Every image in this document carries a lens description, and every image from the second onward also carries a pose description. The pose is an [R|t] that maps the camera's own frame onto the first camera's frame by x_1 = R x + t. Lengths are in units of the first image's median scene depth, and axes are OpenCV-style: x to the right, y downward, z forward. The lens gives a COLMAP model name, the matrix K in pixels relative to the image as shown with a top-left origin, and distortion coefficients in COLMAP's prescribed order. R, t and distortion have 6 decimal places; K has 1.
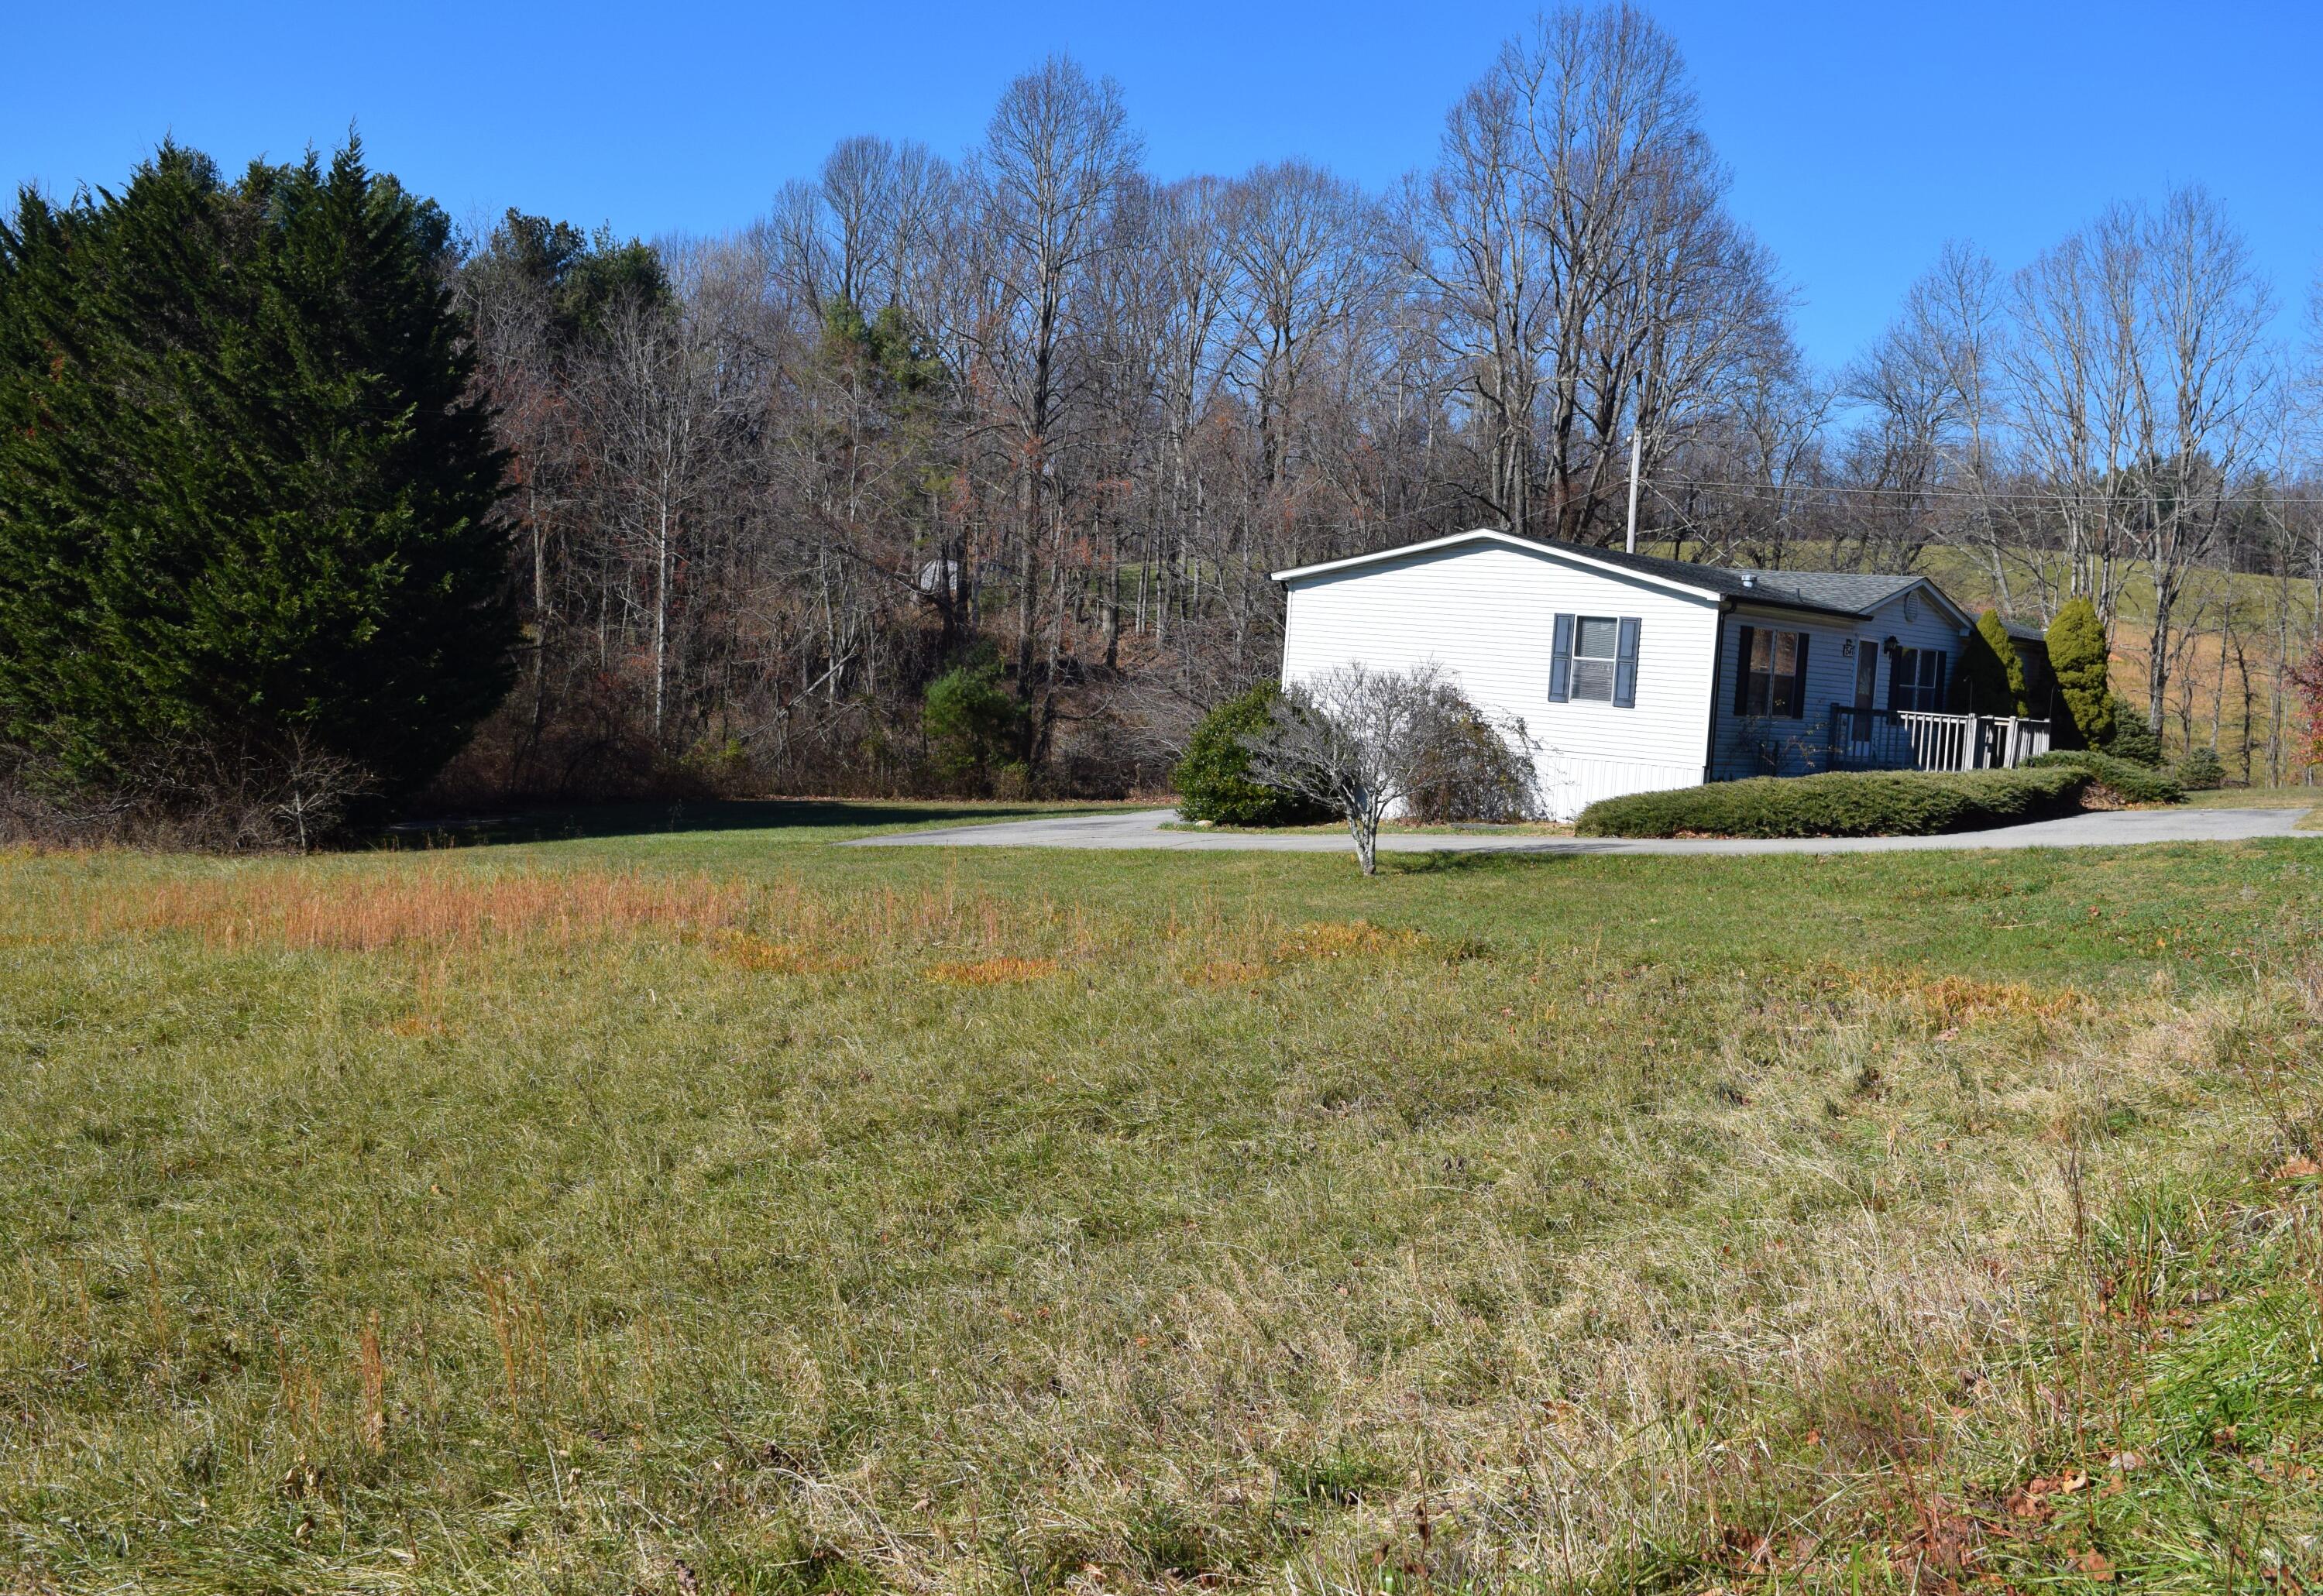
lens RADIAL K [[2316.5, 0, 1170.7], [0, 2316.5, 797.7], [0, 0, 1]] dist [-0.079290, 0.000000]
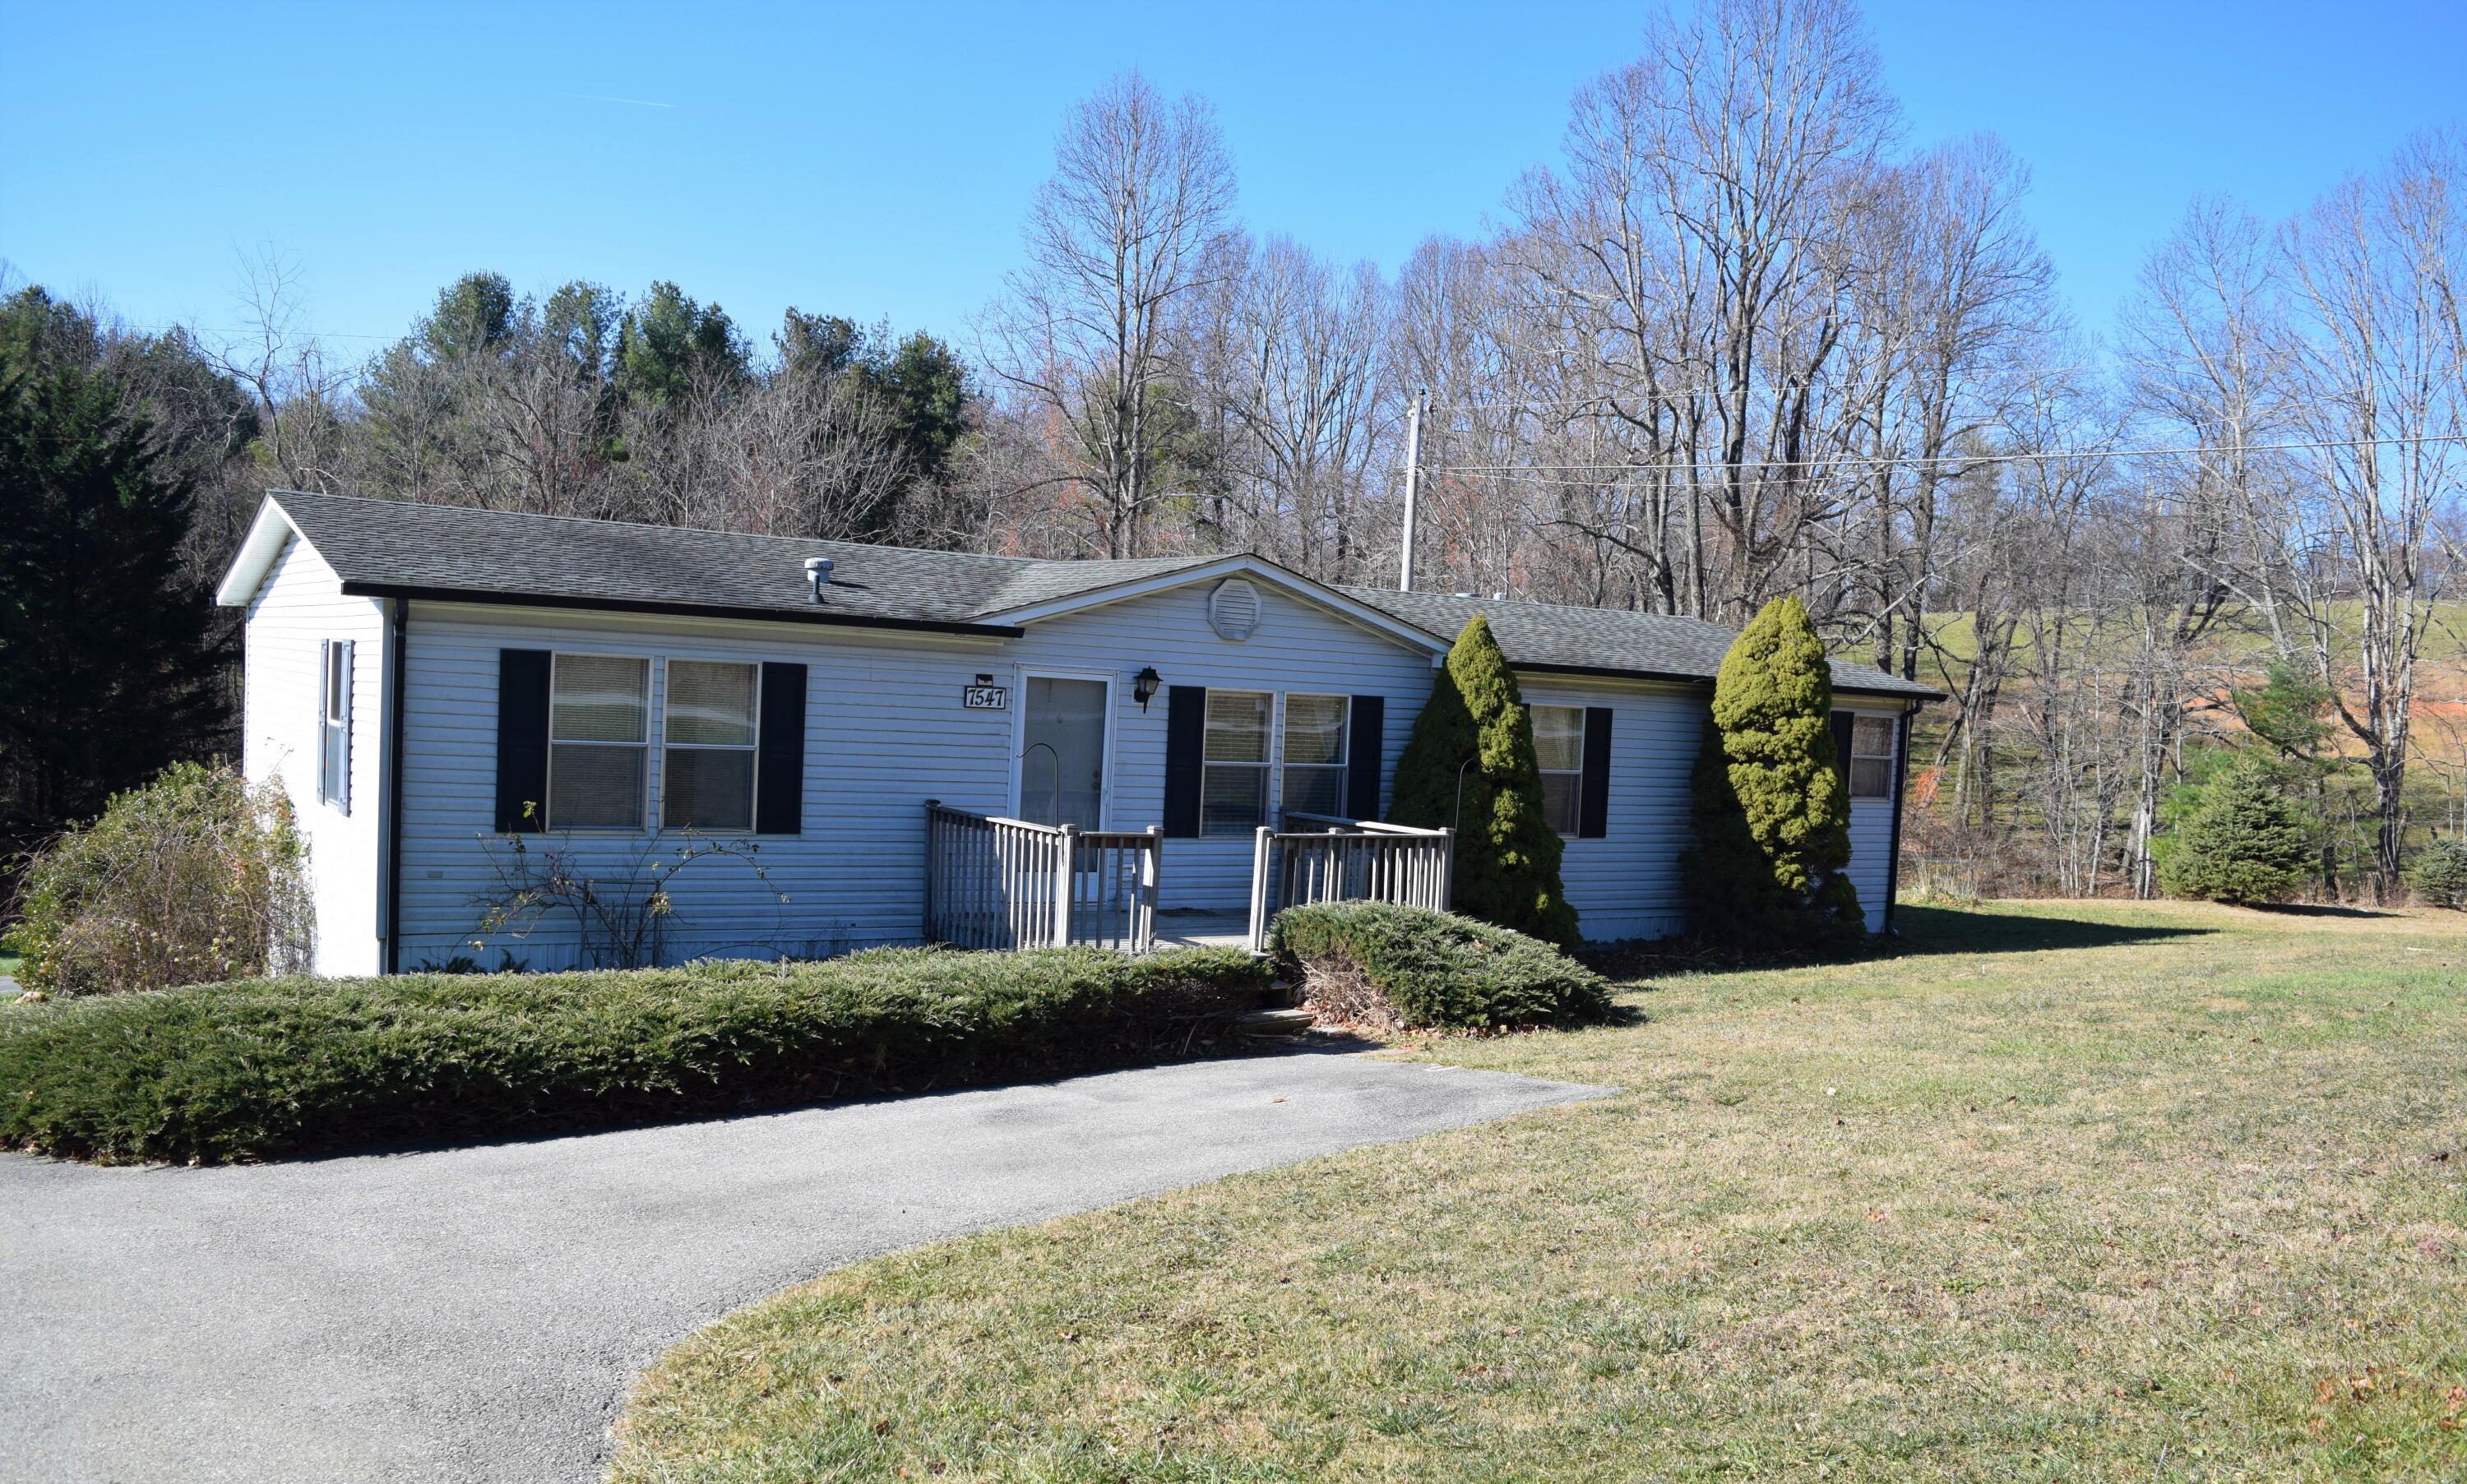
lens RADIAL K [[1964.2, 0, 1236.6], [0, 1964.2, 829.6], [0, 0, 1]] dist [-0.080869, 0.009938]
pose [[0.957292, 0.002508, -0.289112, 0.369729], [-0.005839, 0.999926, -0.010661, -0.023420], [0.289063, 0.011894, 0.957236, 0.466483]]
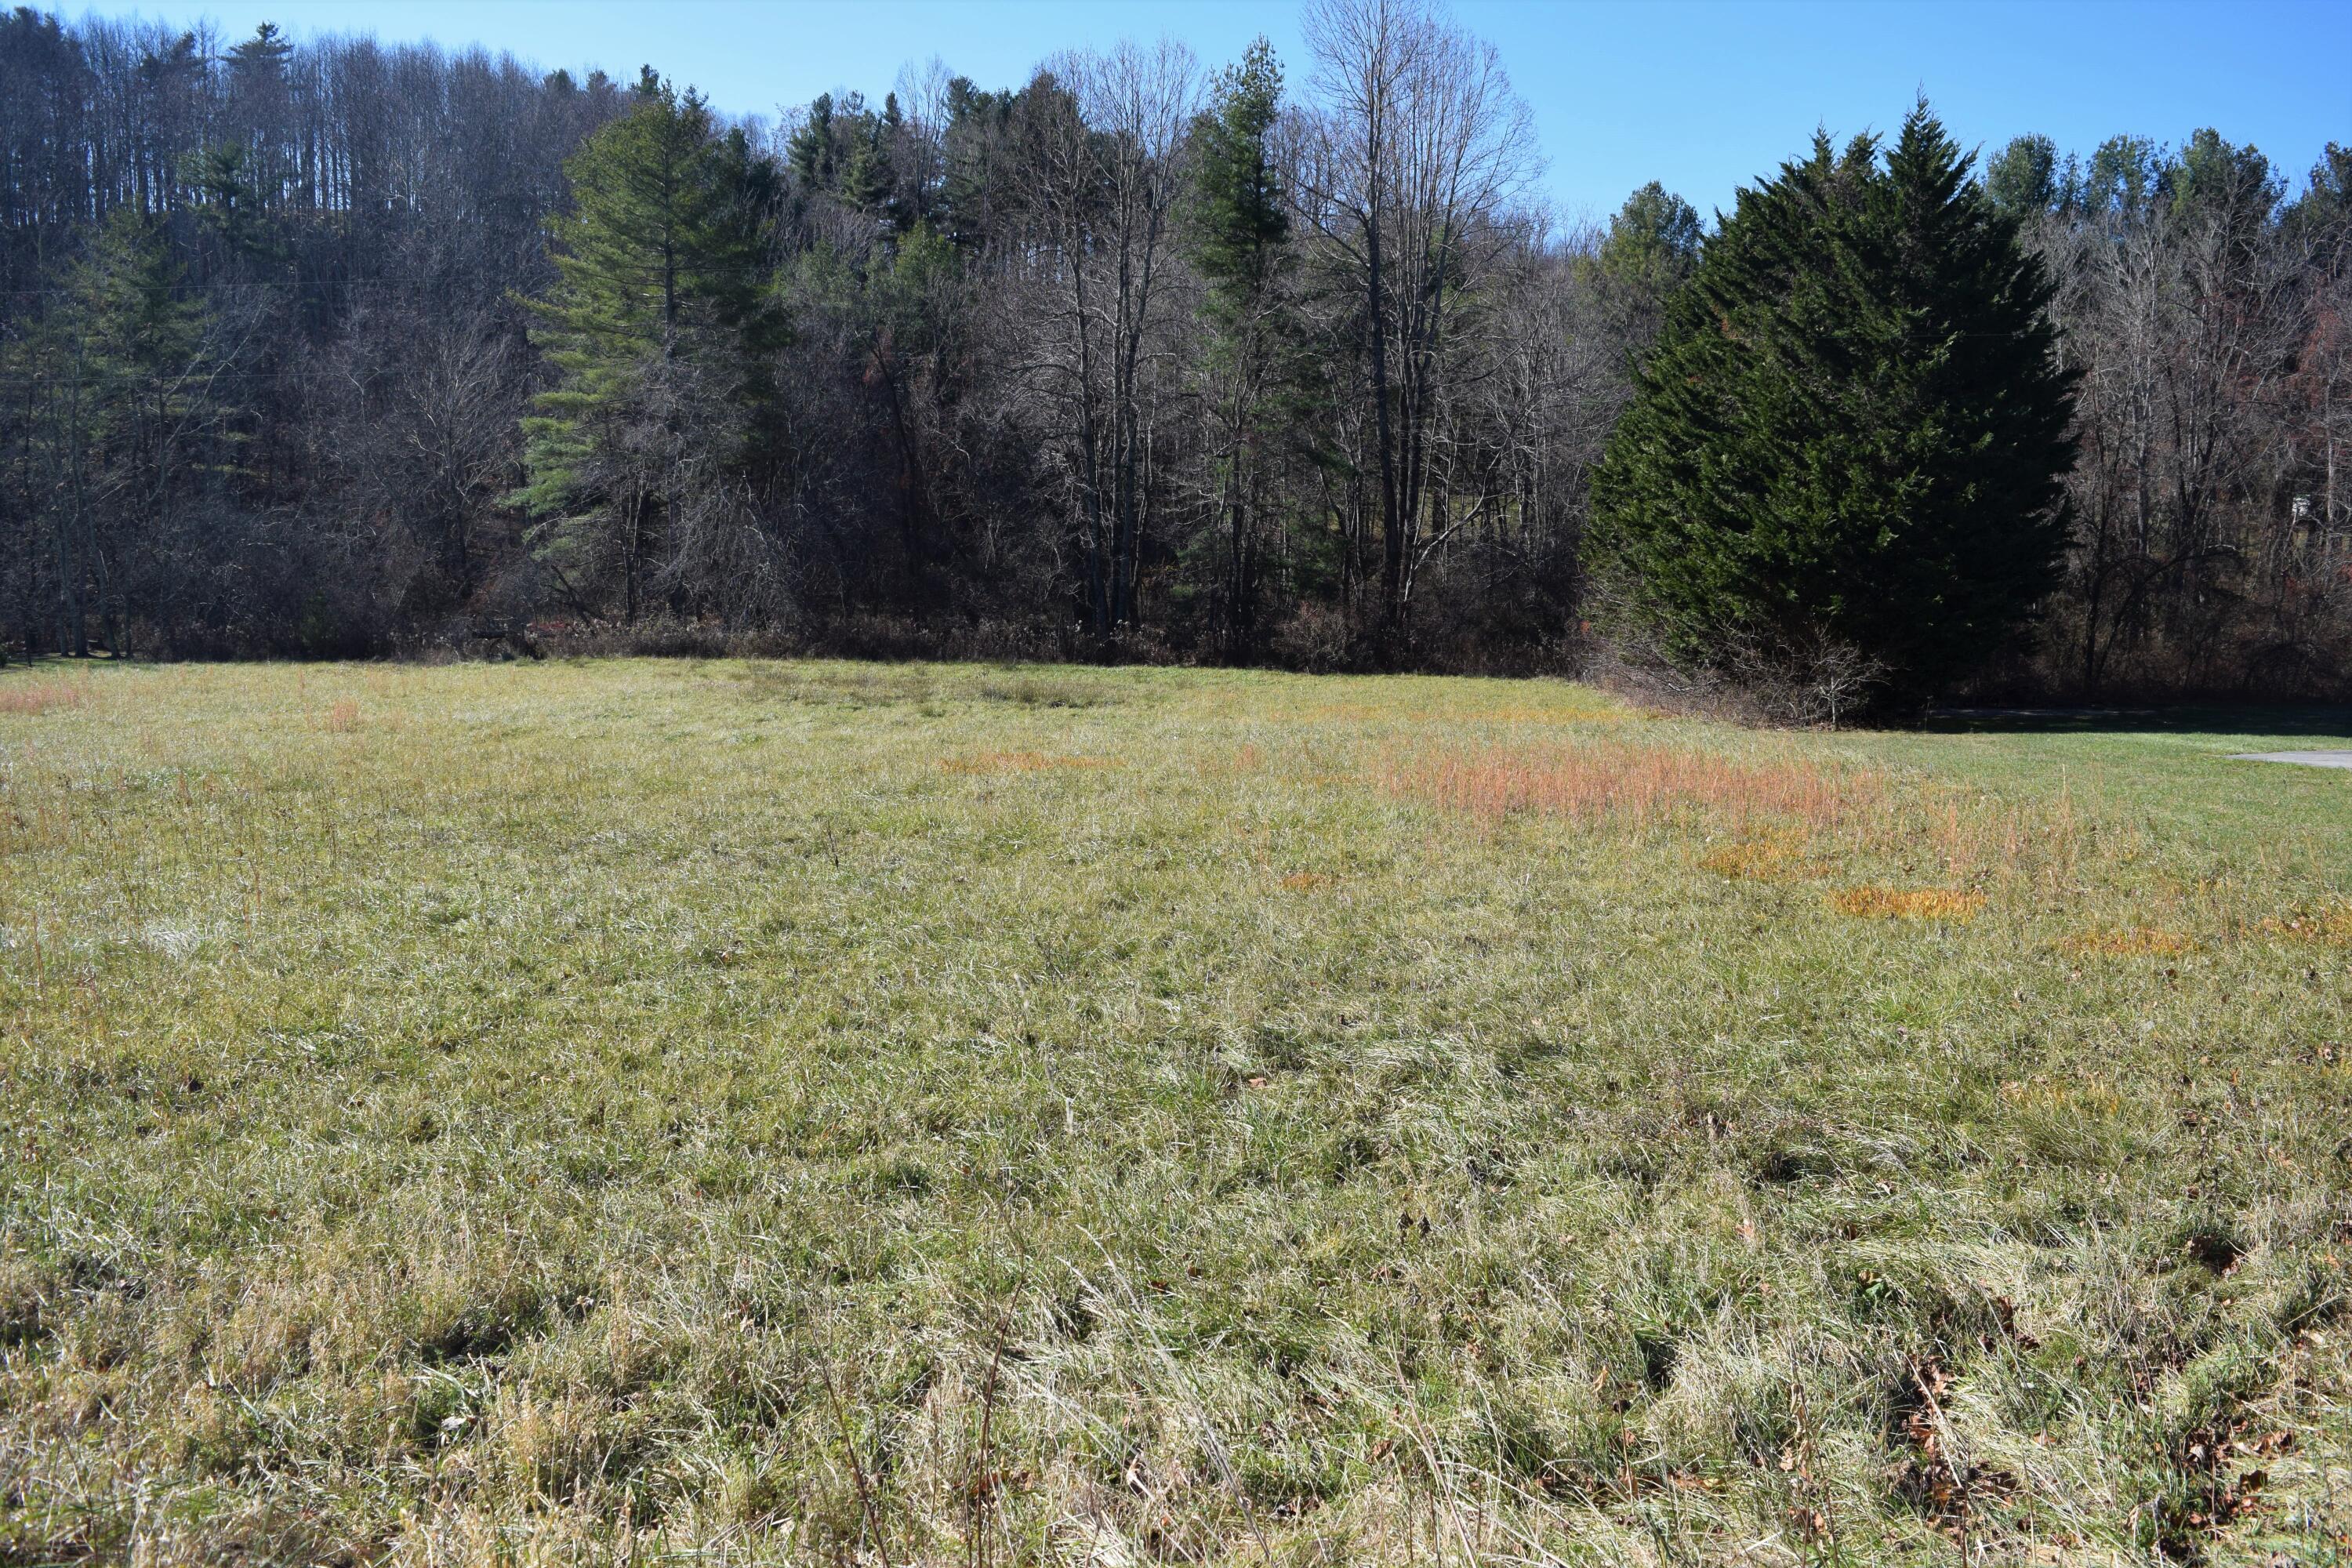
lens RADIAL K [[1820.4, 0, 1175.3], [0, 1820.4, 770.2], [0, 0, 1]] dist [-0.083929, 0.010619]
pose [[0.585100, 0.086083, -0.806380, 0.169071], [-0.043048, 0.996245, 0.075116, -0.009239], [0.809818, -0.009238, 0.586608, 0.191555]]
